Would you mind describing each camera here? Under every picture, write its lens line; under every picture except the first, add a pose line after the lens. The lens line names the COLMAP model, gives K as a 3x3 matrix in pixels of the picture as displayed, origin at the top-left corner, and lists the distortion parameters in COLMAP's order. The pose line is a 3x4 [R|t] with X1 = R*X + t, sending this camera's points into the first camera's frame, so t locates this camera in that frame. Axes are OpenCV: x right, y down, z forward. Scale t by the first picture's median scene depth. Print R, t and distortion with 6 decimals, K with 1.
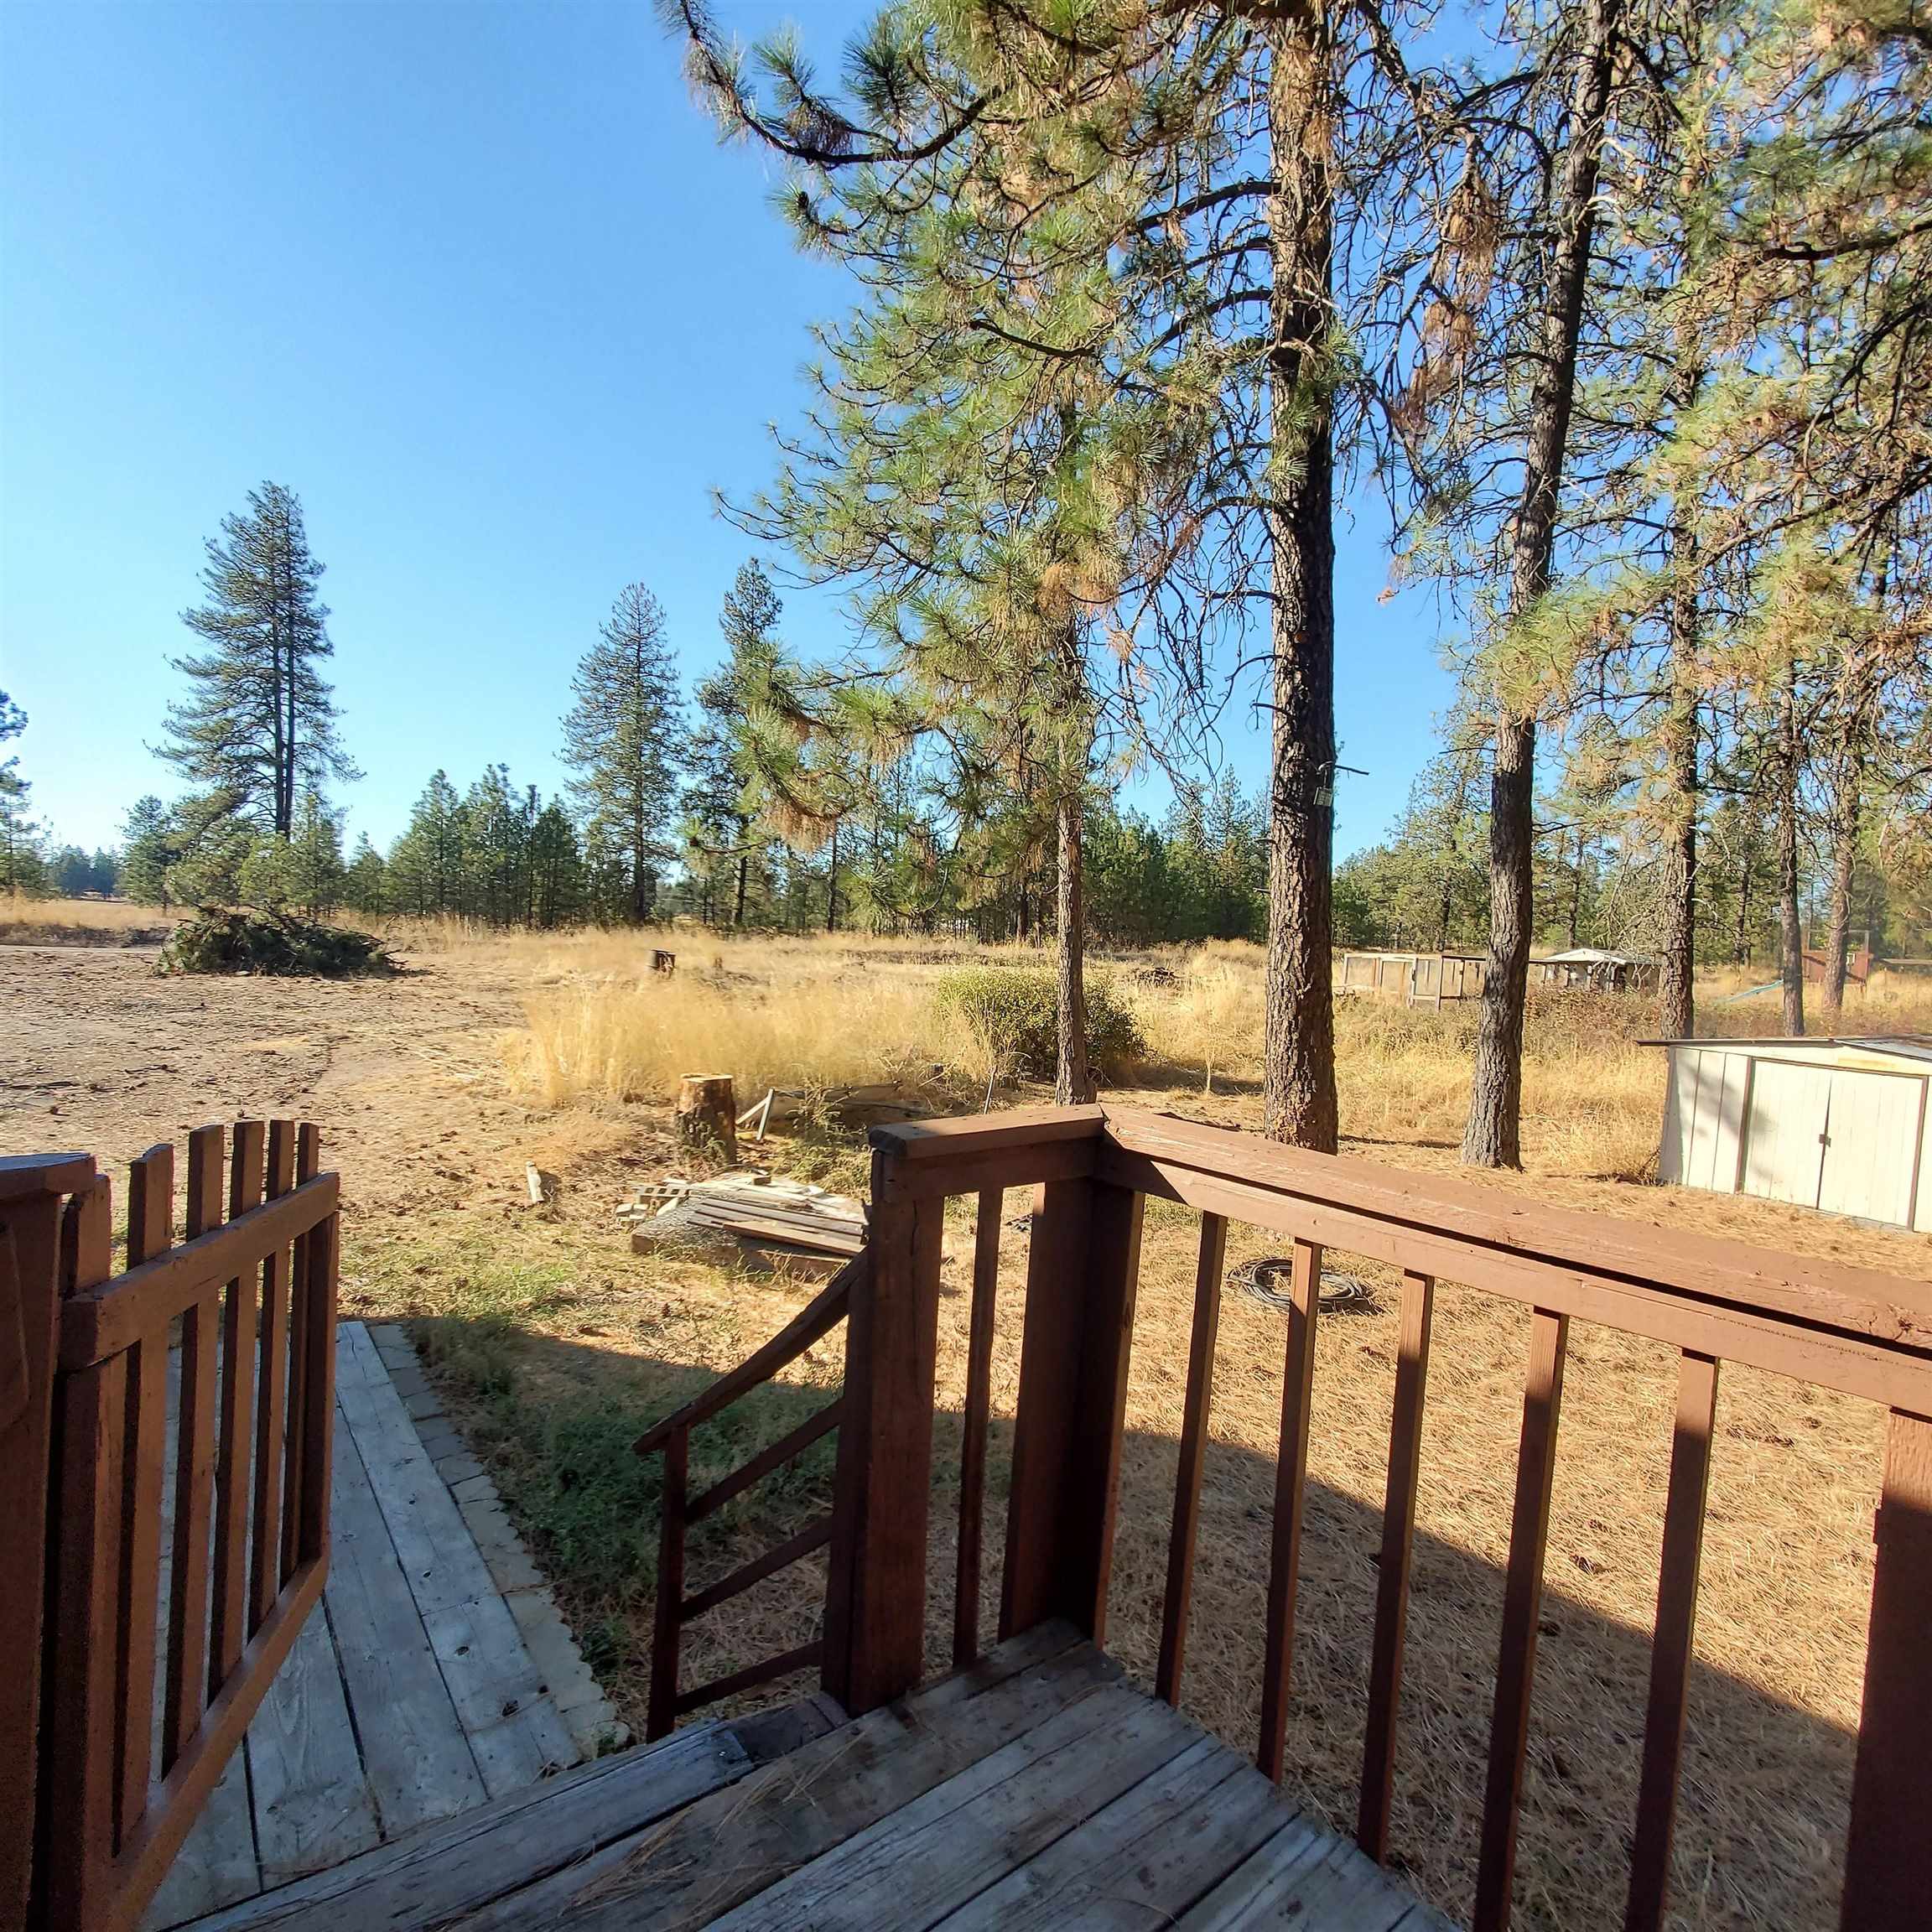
lens RADIAL K [[921.9, 0, 1032.1], [0, 921.9, 1004.3], [0, 0, 1]] dist [0.035191, -0.022318]
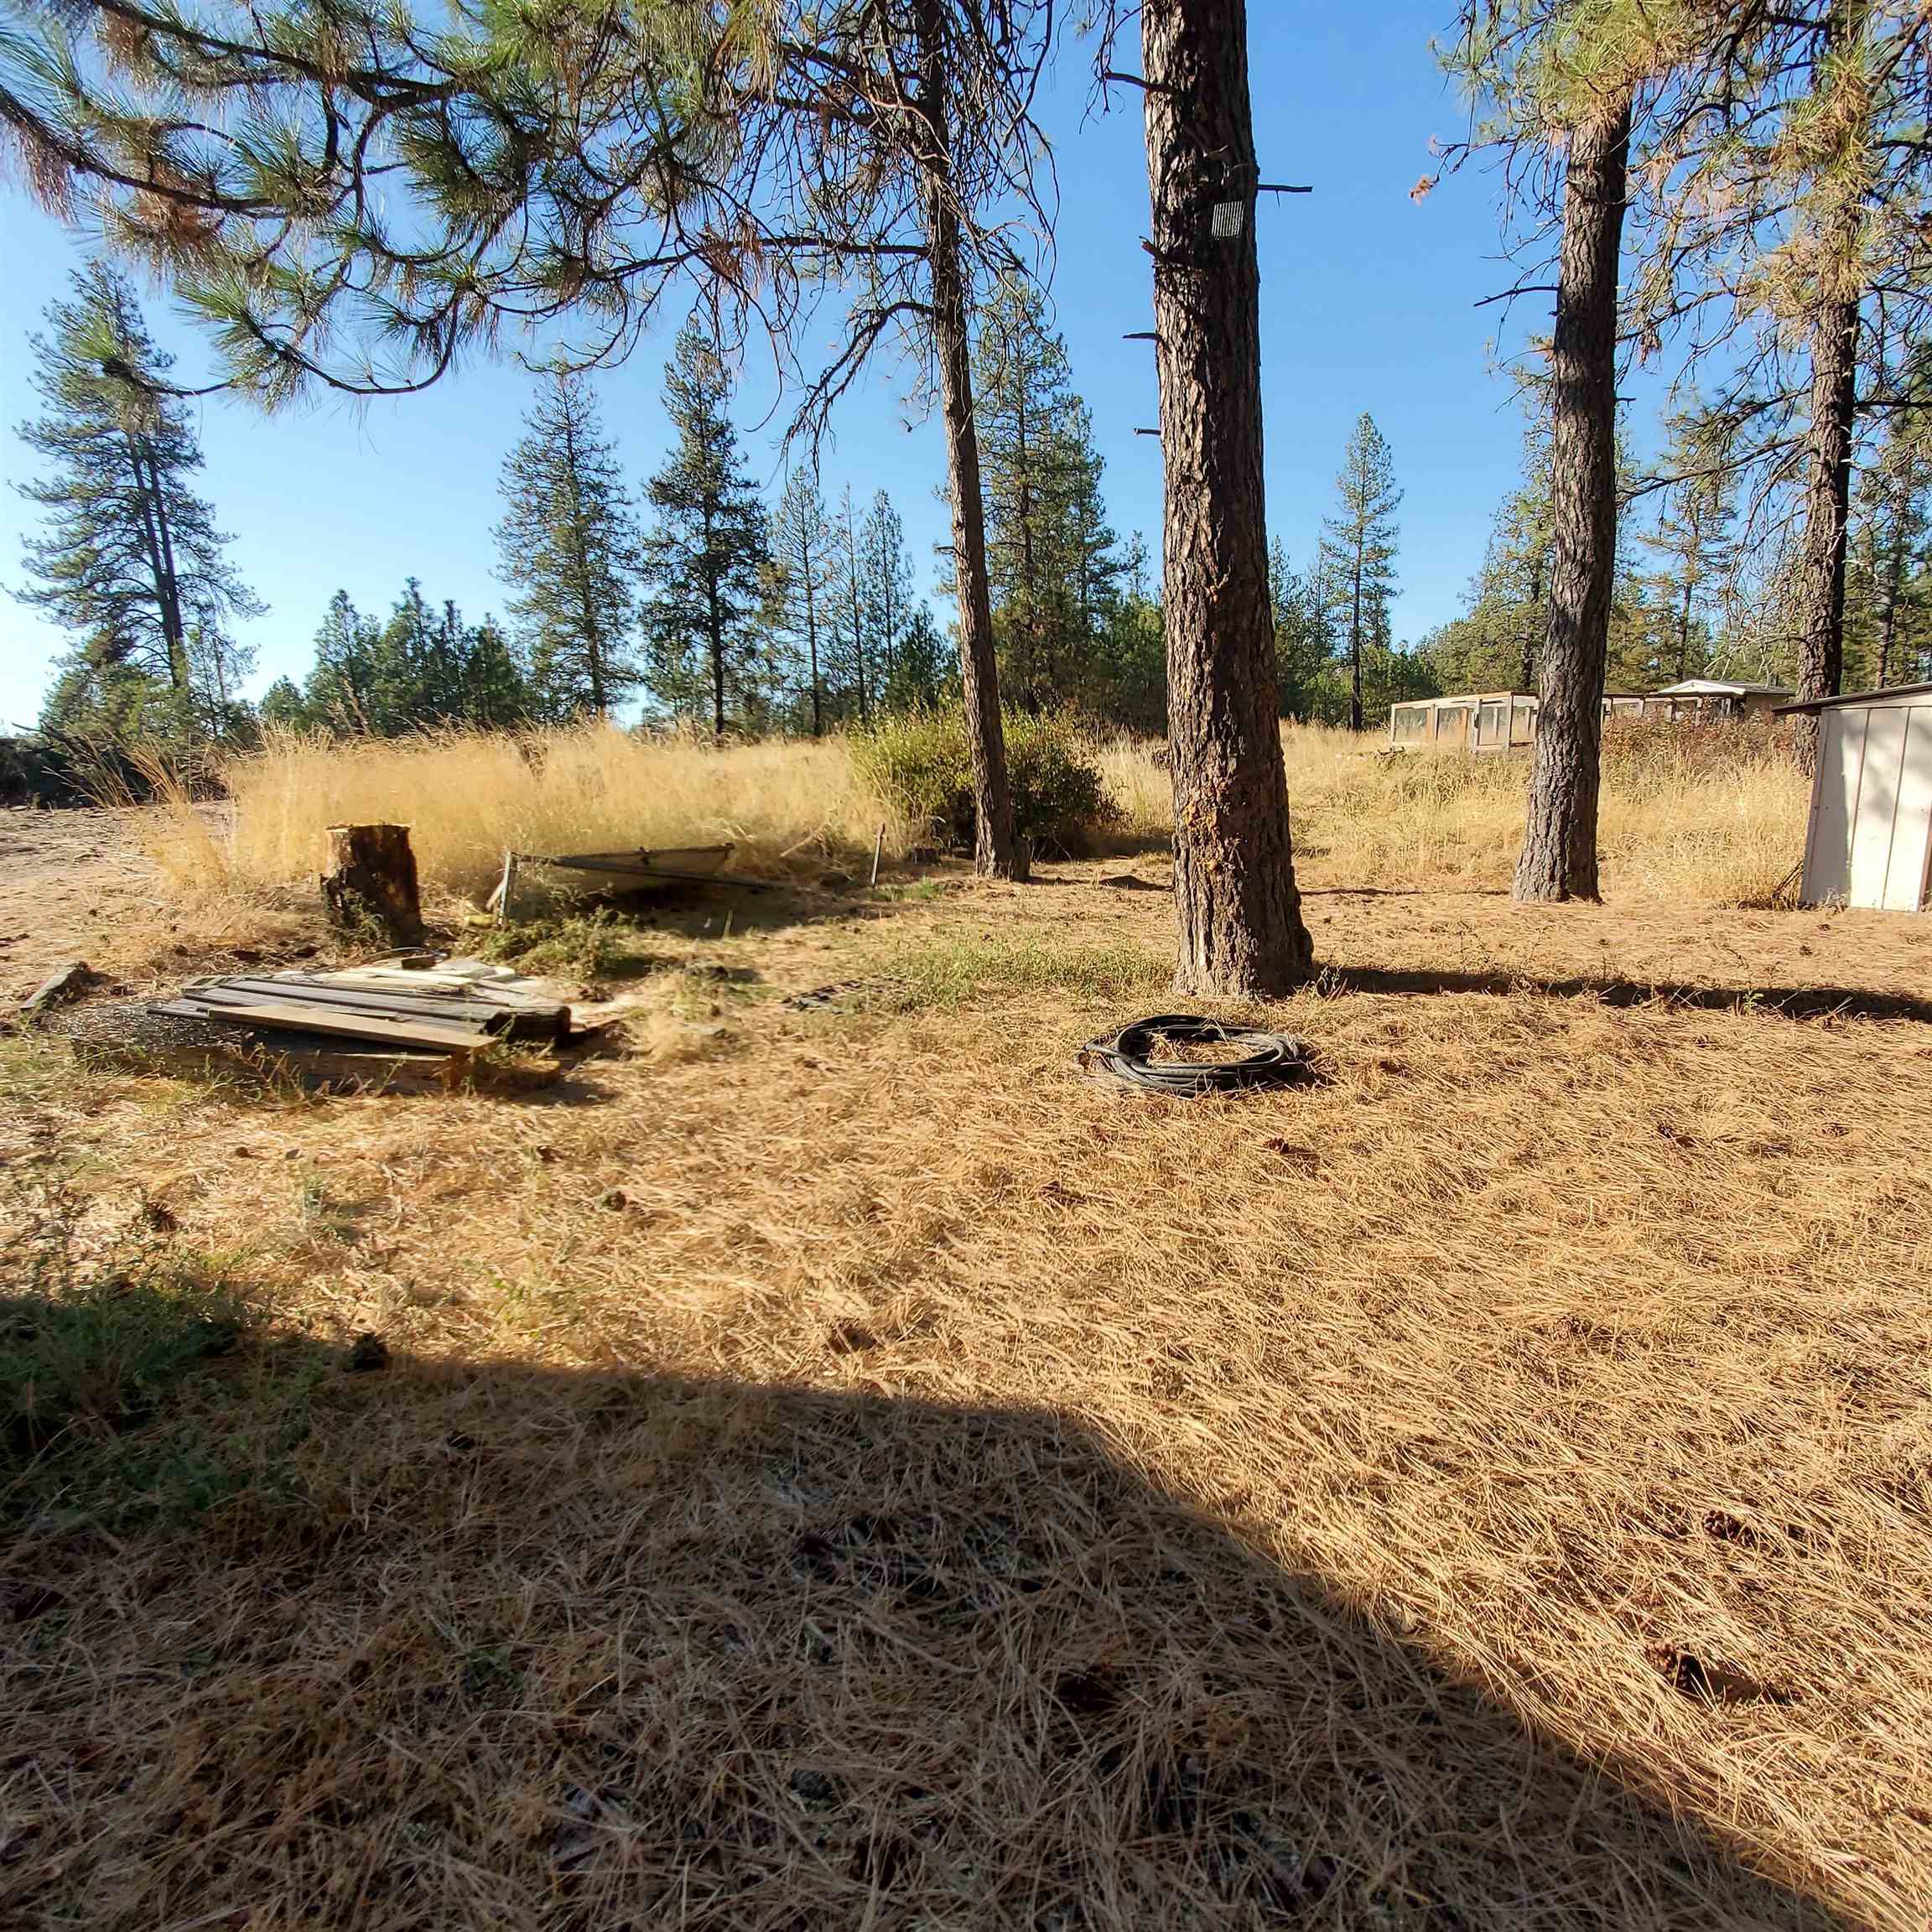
lens RADIAL K [[1006.7, 0, 1035.0], [0, 1006.7, 961.1], [0, 0, 1]] dist [0.016808, -0.010069]
pose [[0.996349, -0.072946, -0.044358, 0.139589], [0.078126, 0.988536, 0.129202, 0.098831], [0.034425, -0.132196, 0.990626, 0.233024]]
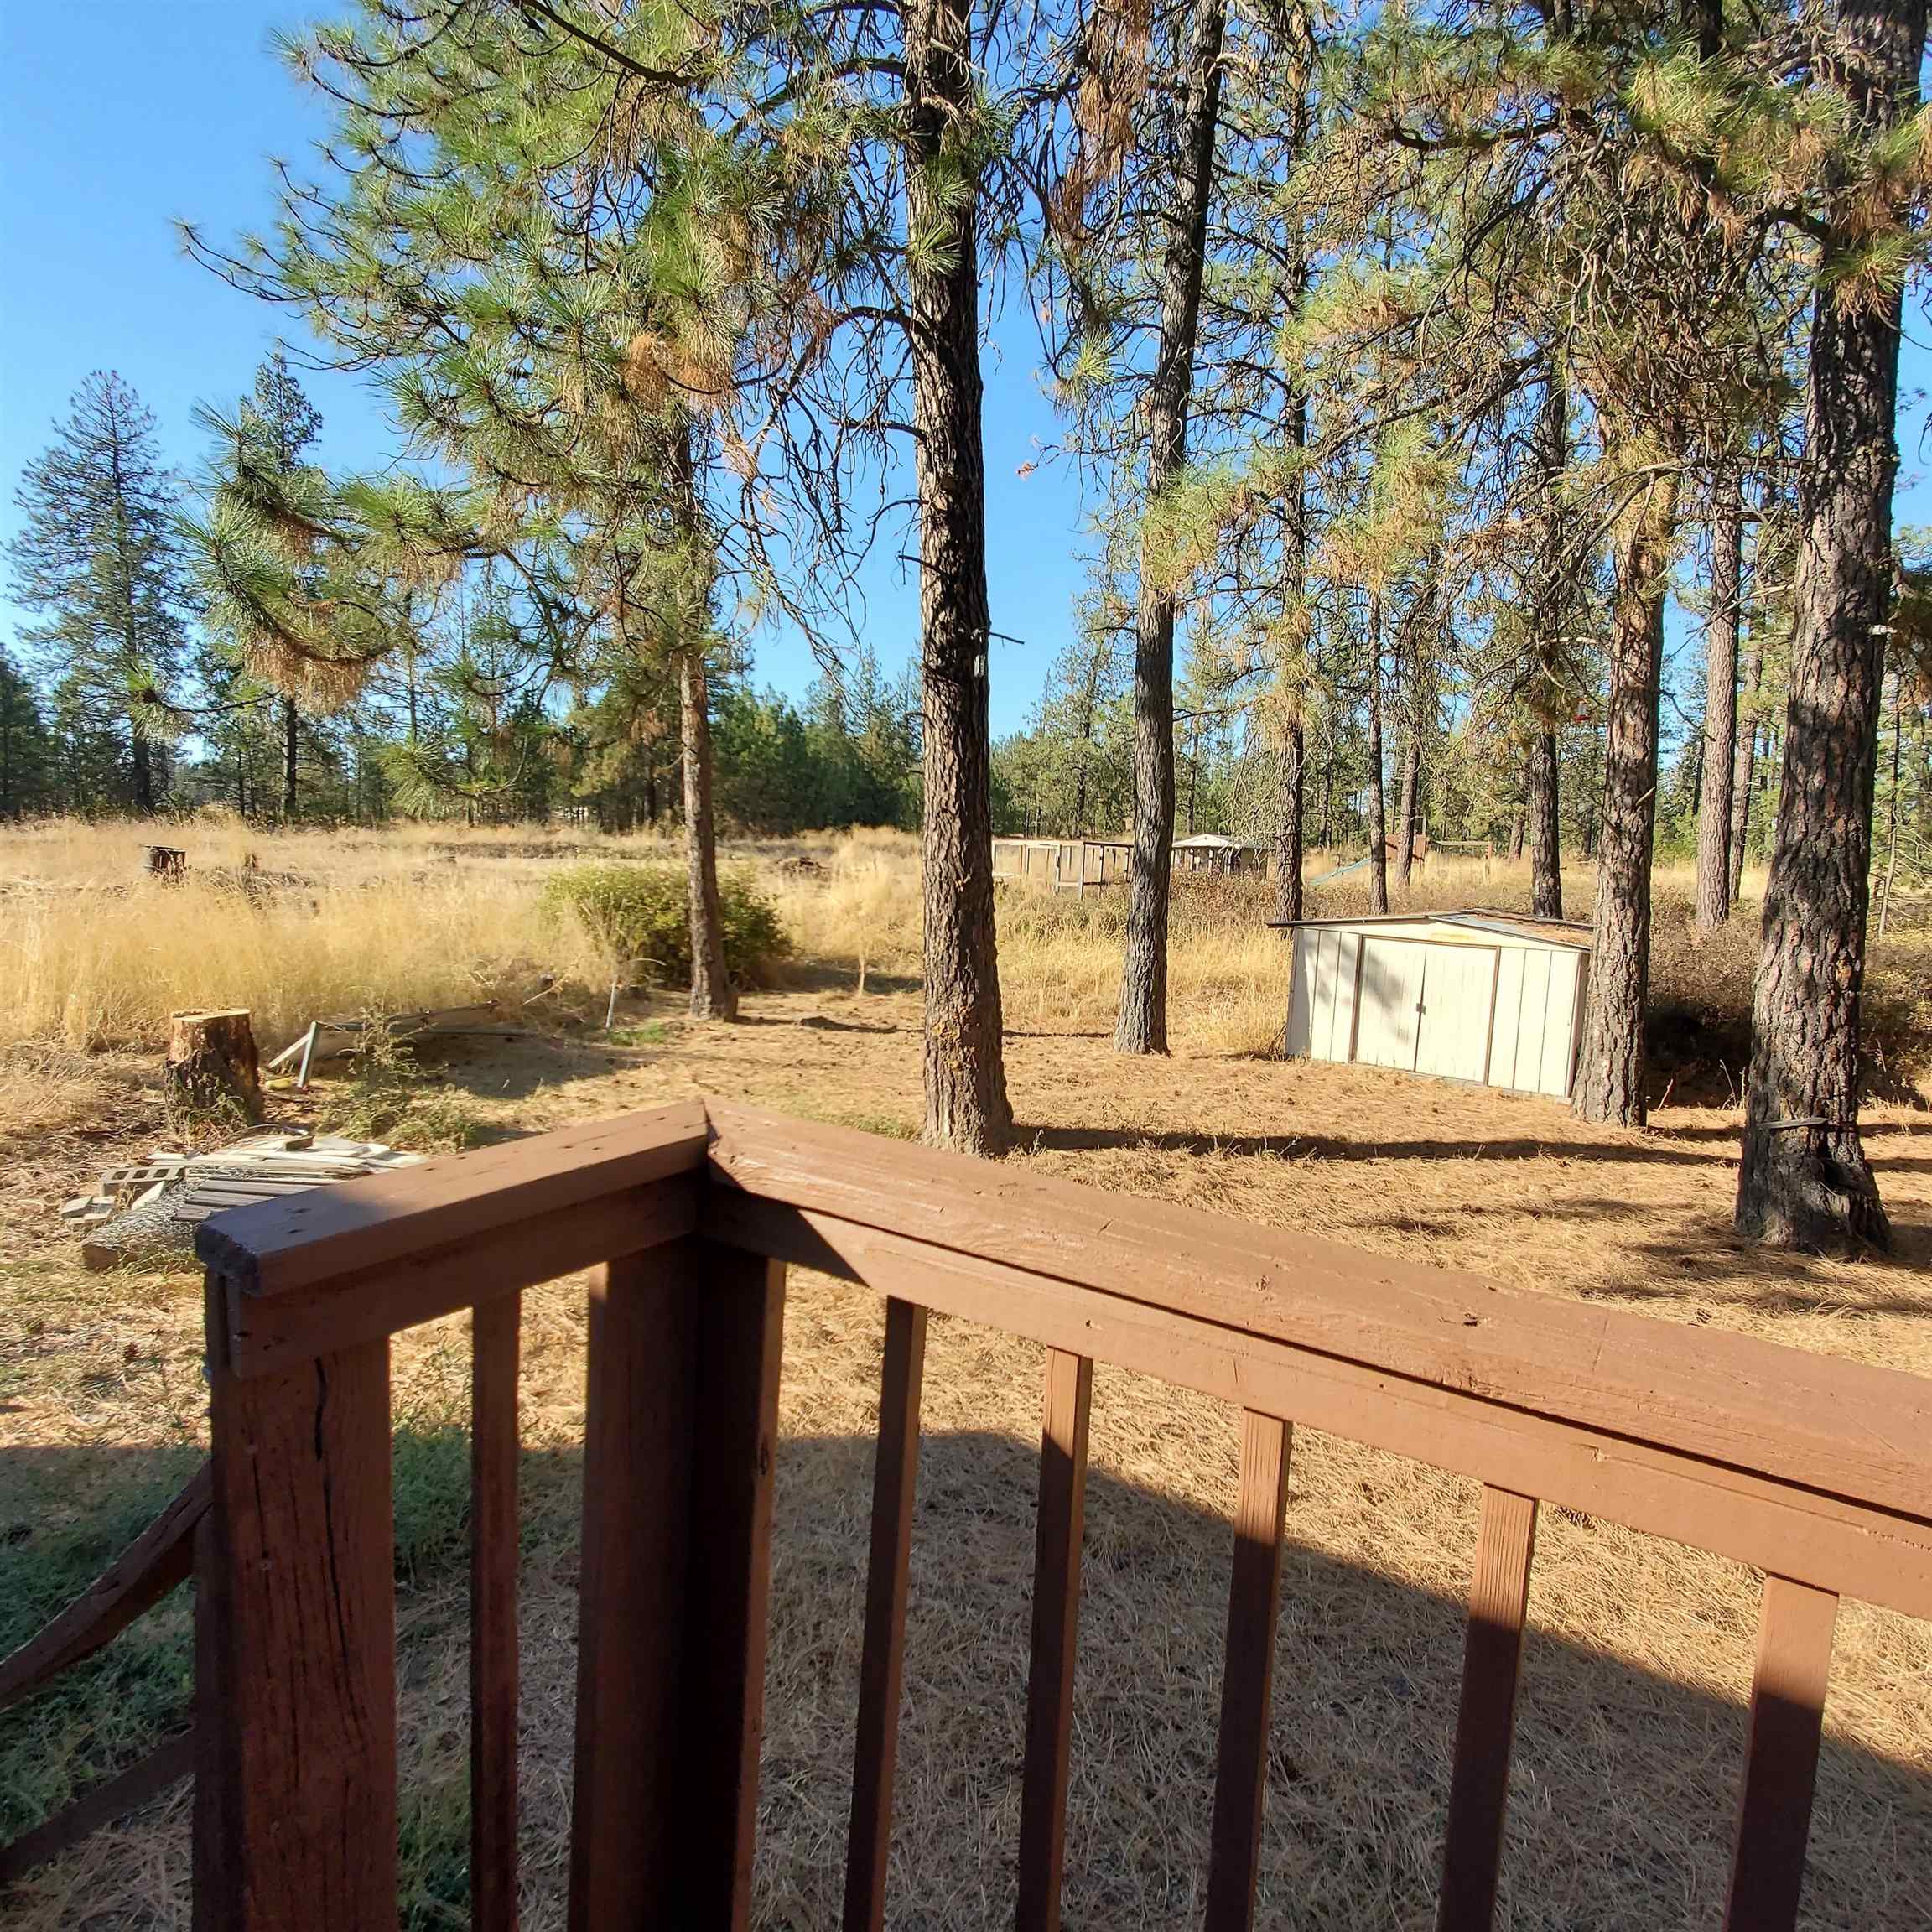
lens RADIAL K [[966.8, 0, 959.4], [0, 966.8, 958.0], [0, 0, 1]] dist [-0.007563, -0.000831]
pose [[0.956742, -0.045578, 0.287345, 0.010434], [0.027131, 0.997326, 0.067858, -0.003729], [-0.289669, -0.057126, 0.955420, 0.067244]]
